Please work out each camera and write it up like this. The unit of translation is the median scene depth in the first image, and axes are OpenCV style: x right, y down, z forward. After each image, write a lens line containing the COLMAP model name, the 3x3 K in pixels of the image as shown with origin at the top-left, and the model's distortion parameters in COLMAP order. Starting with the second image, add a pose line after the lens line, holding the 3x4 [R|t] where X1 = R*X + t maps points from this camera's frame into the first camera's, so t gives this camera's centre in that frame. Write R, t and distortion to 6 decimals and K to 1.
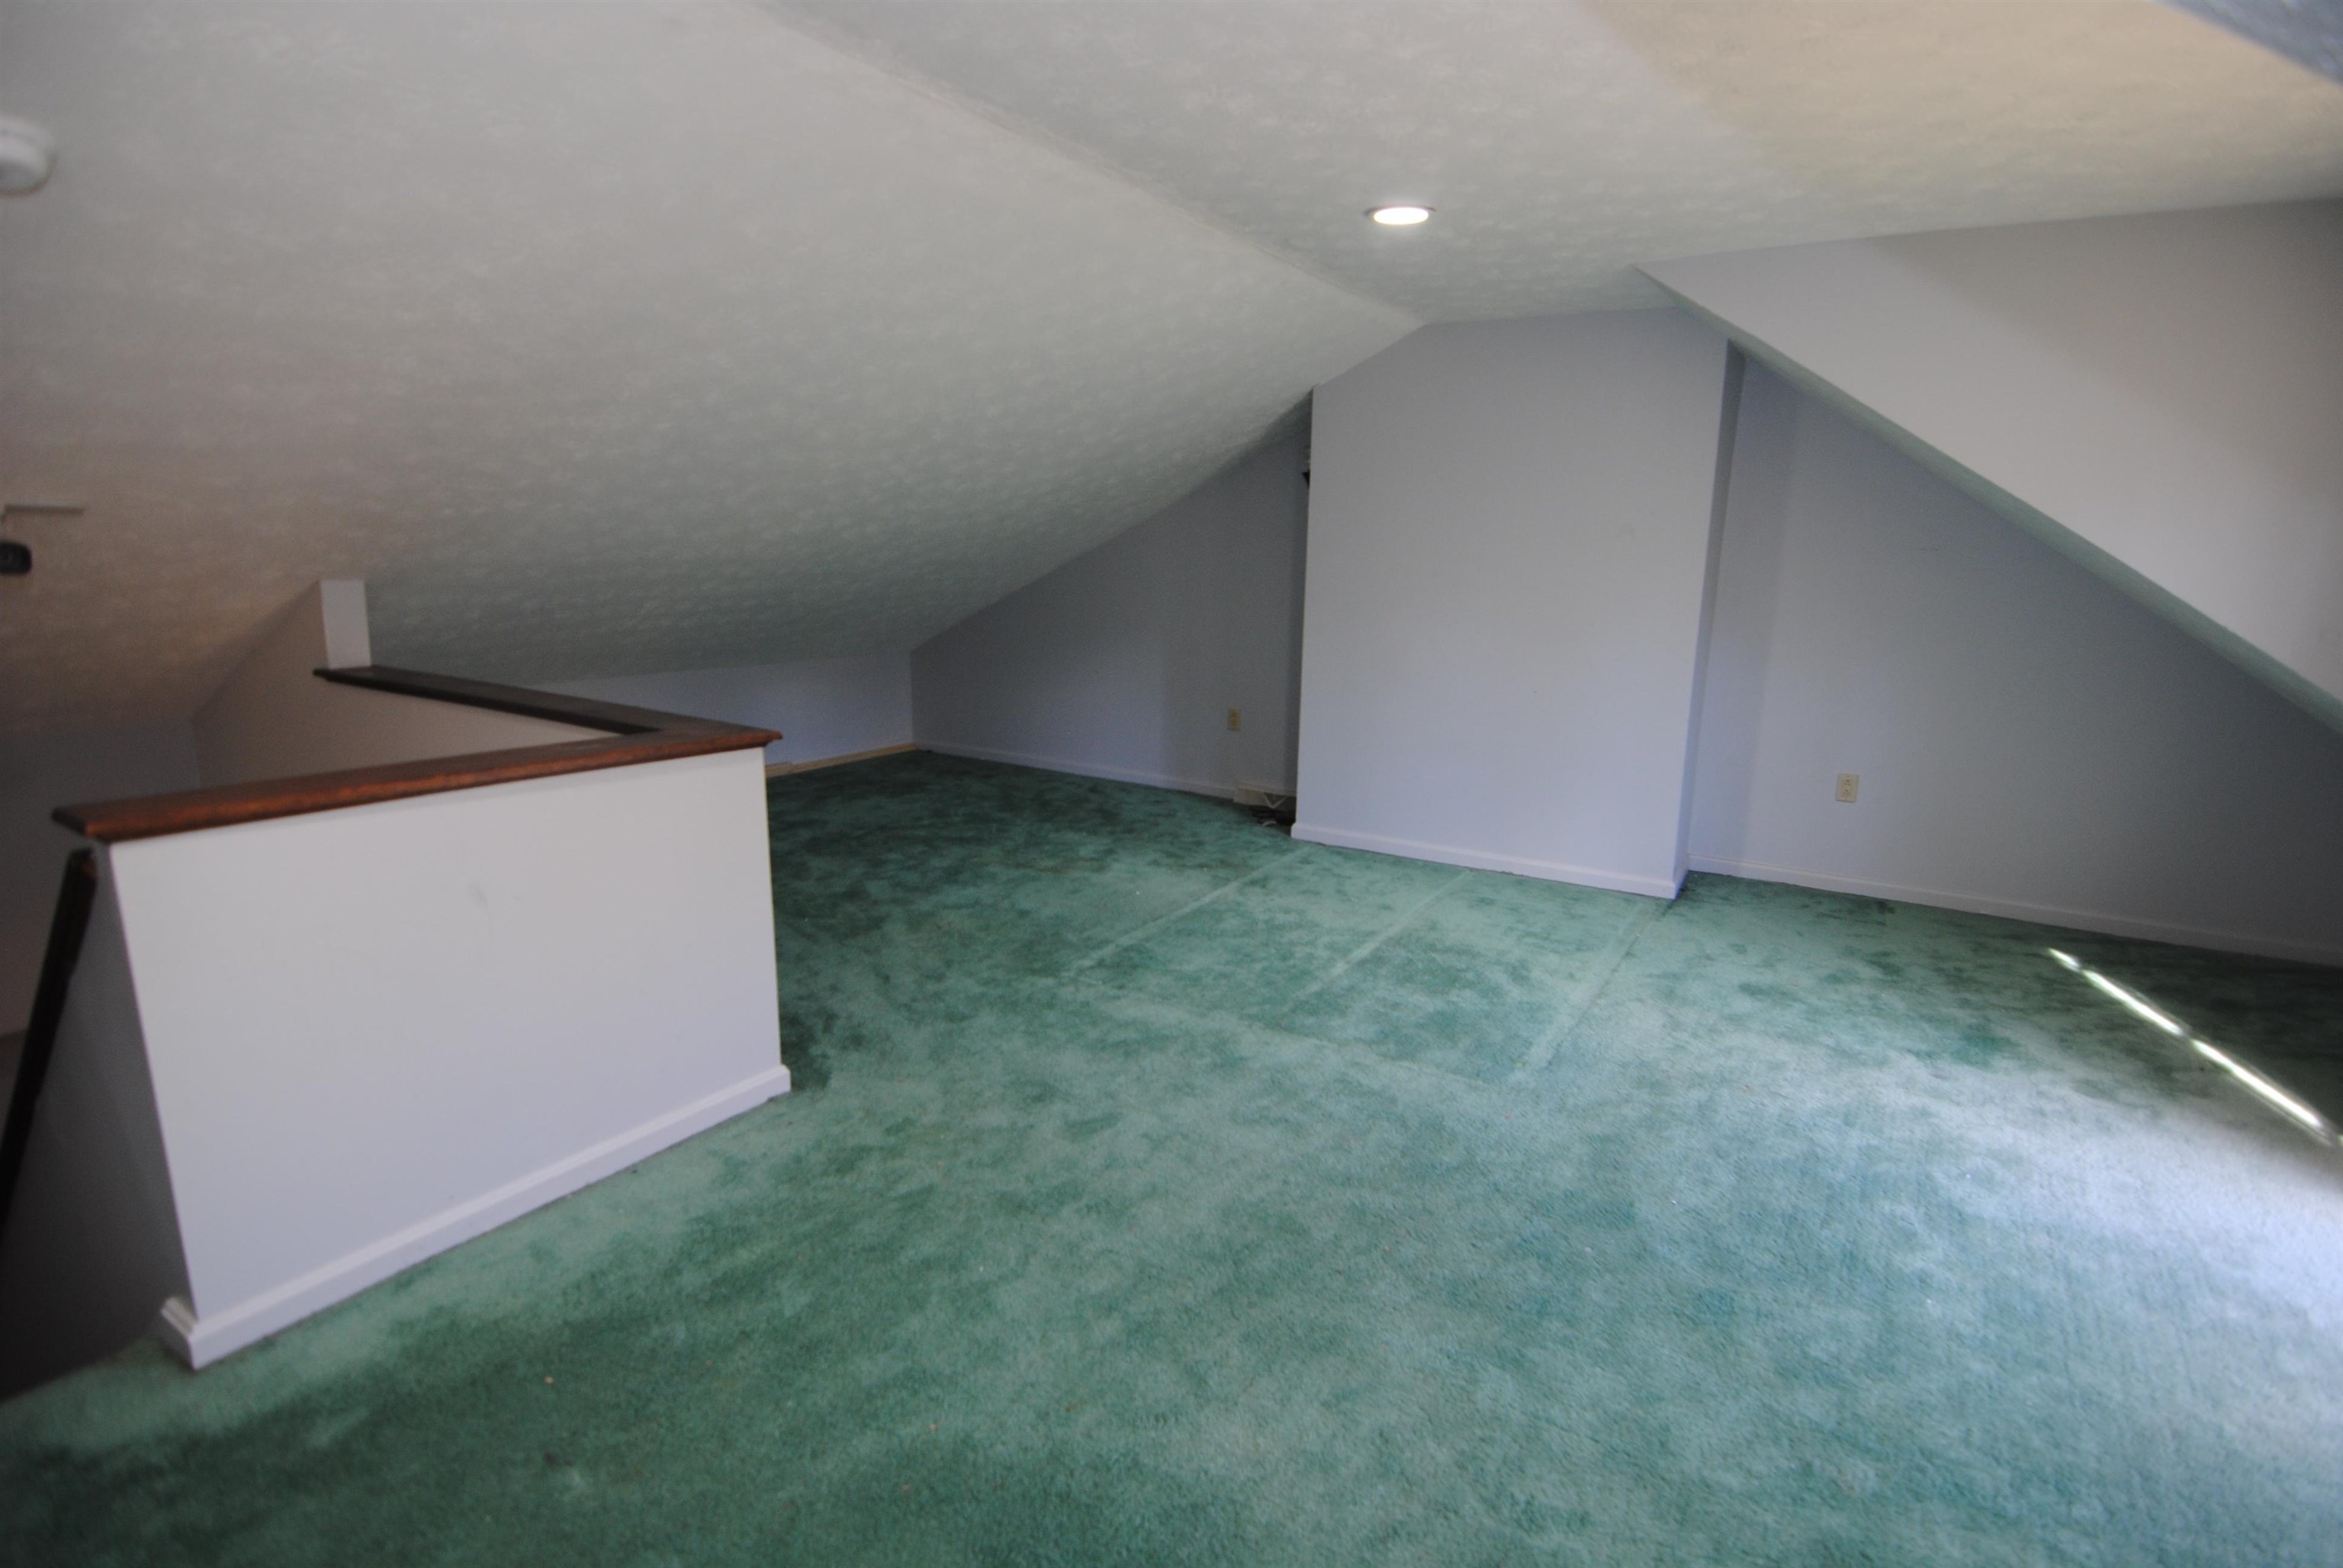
lens RADIAL K [[1143.3, 0, 1160.9], [0, 1143.3, 772.4], [0, 0, 1]] dist [-0.006873, -0.008367]
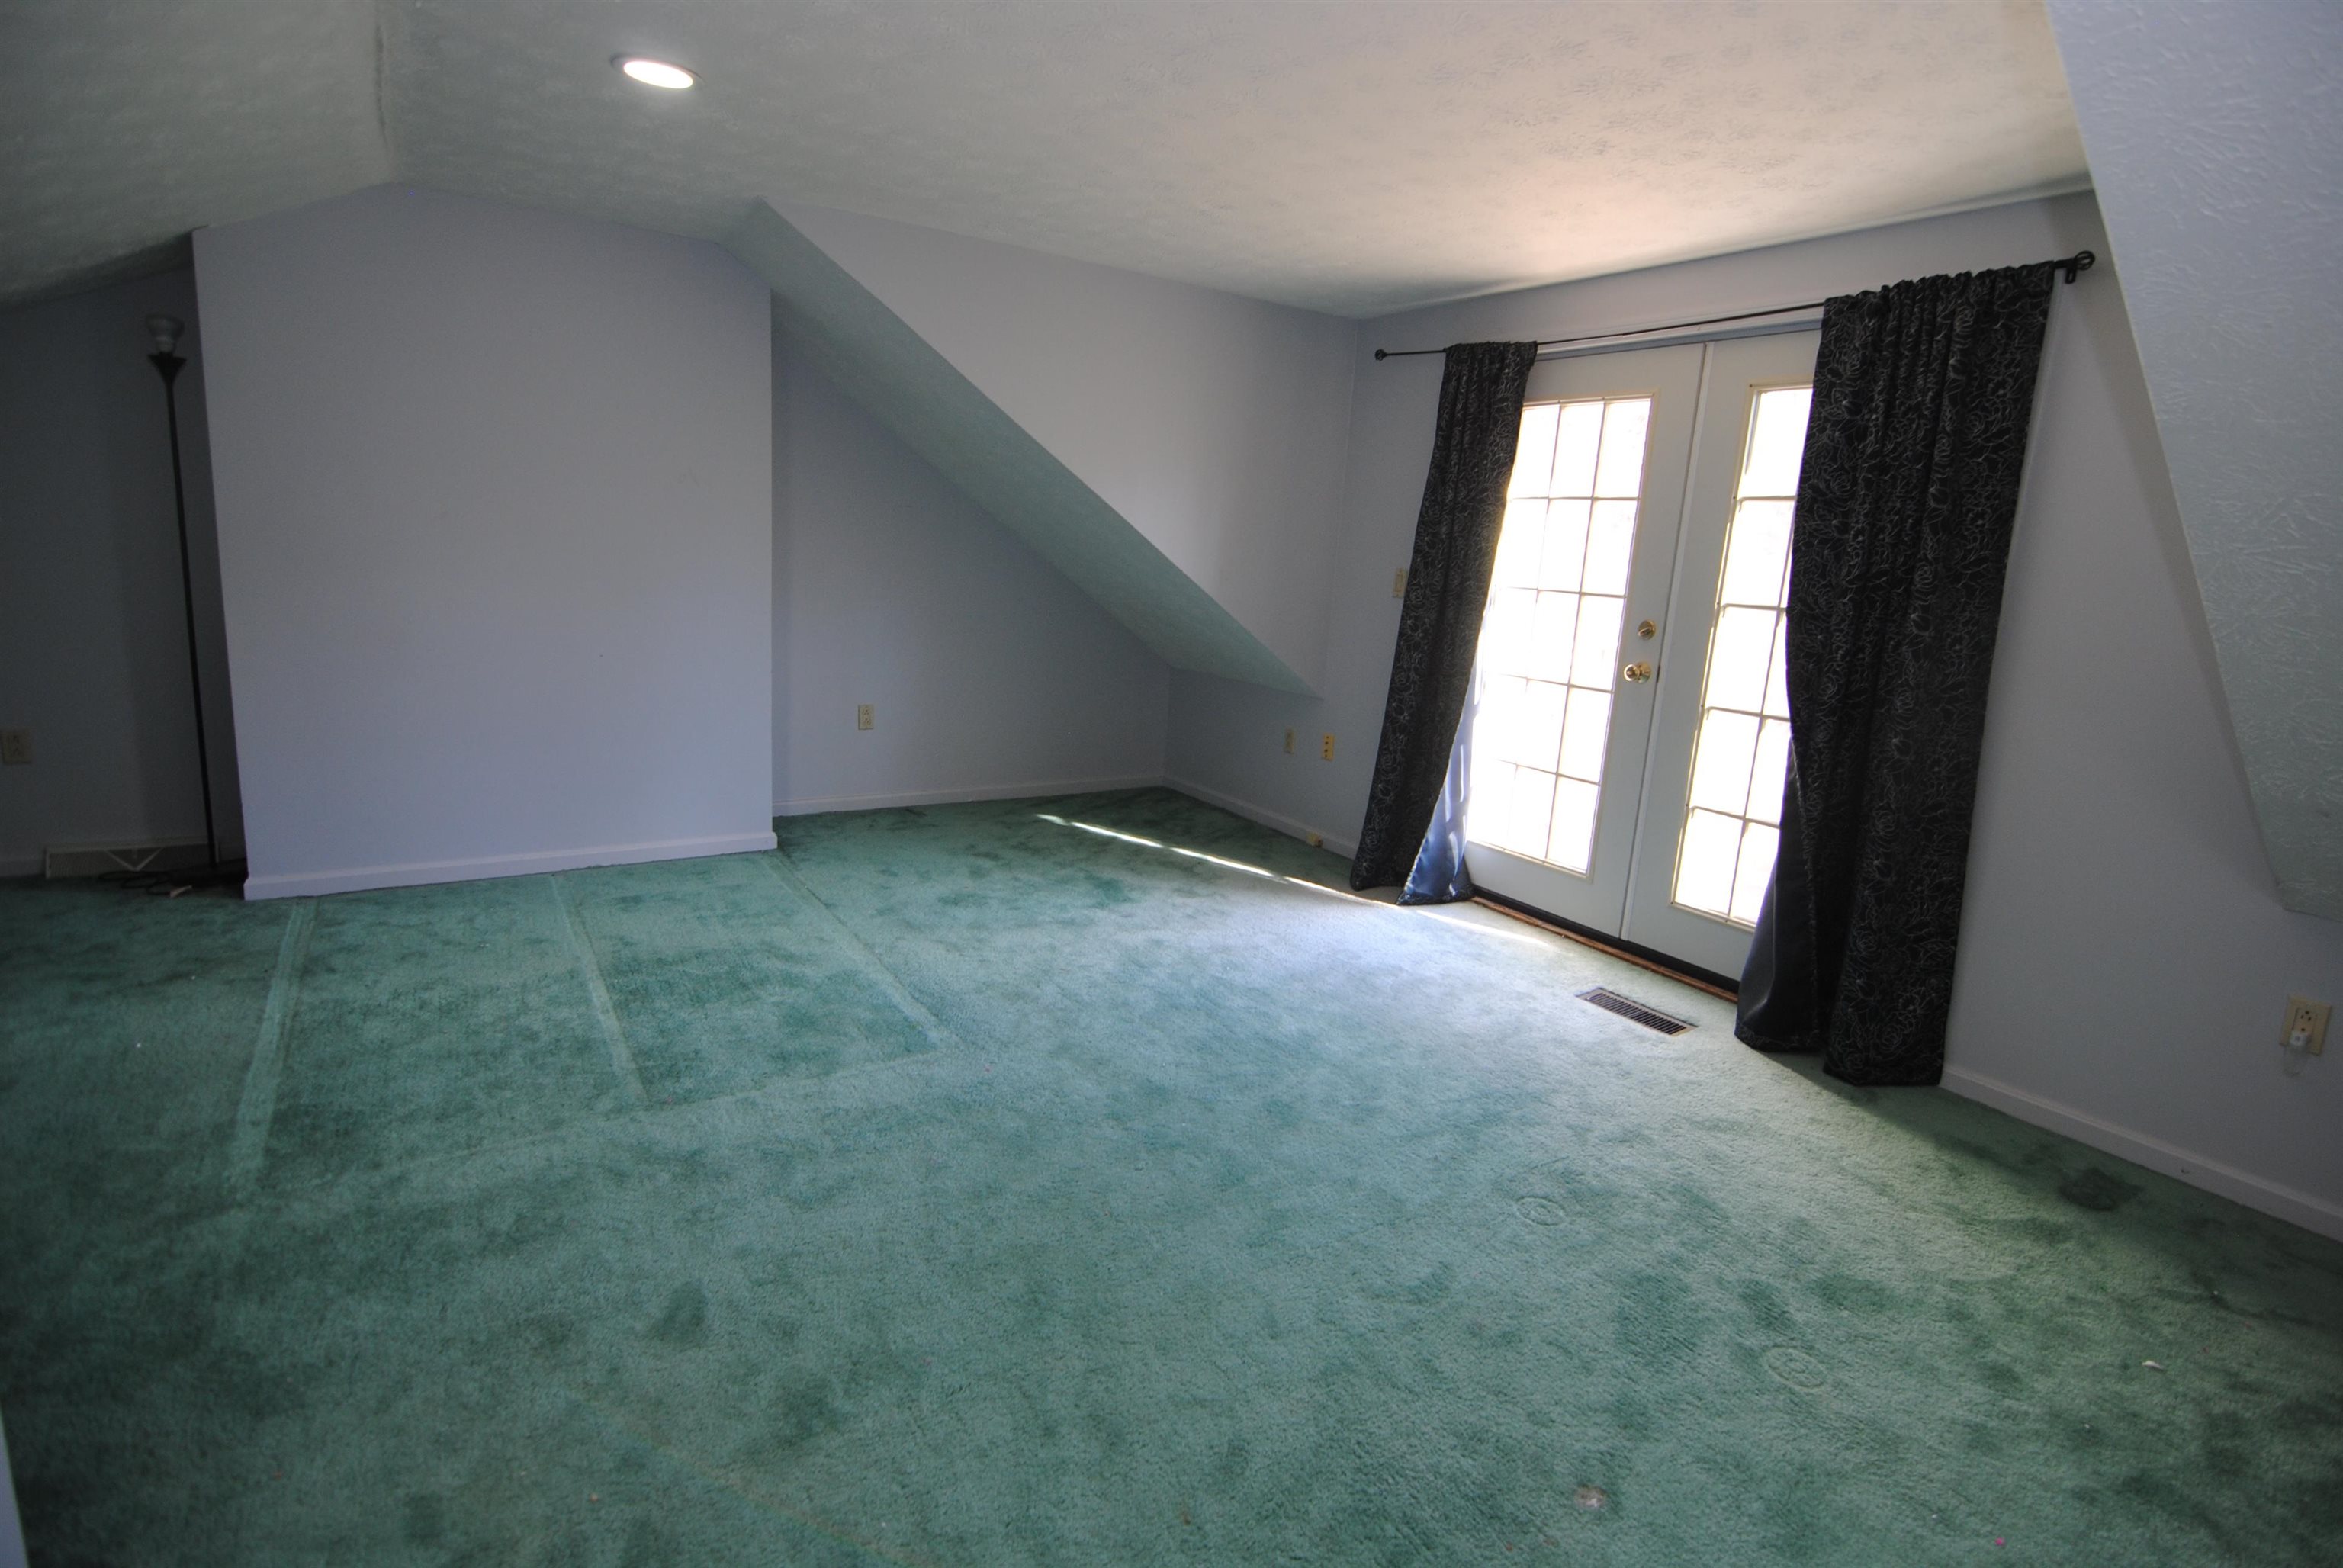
lens RADIAL K [[1143.3, 0, 1161.1], [0, 1143.3, 789.4], [0, 0, 1]] dist [-0.006873, -0.008367]
pose [[0.409268, -0.188063, 0.892822, -0.377812], [0.127415, 0.980720, 0.148171, -0.057984], [-0.903474, 0.053117, 0.425339, 0.308992]]
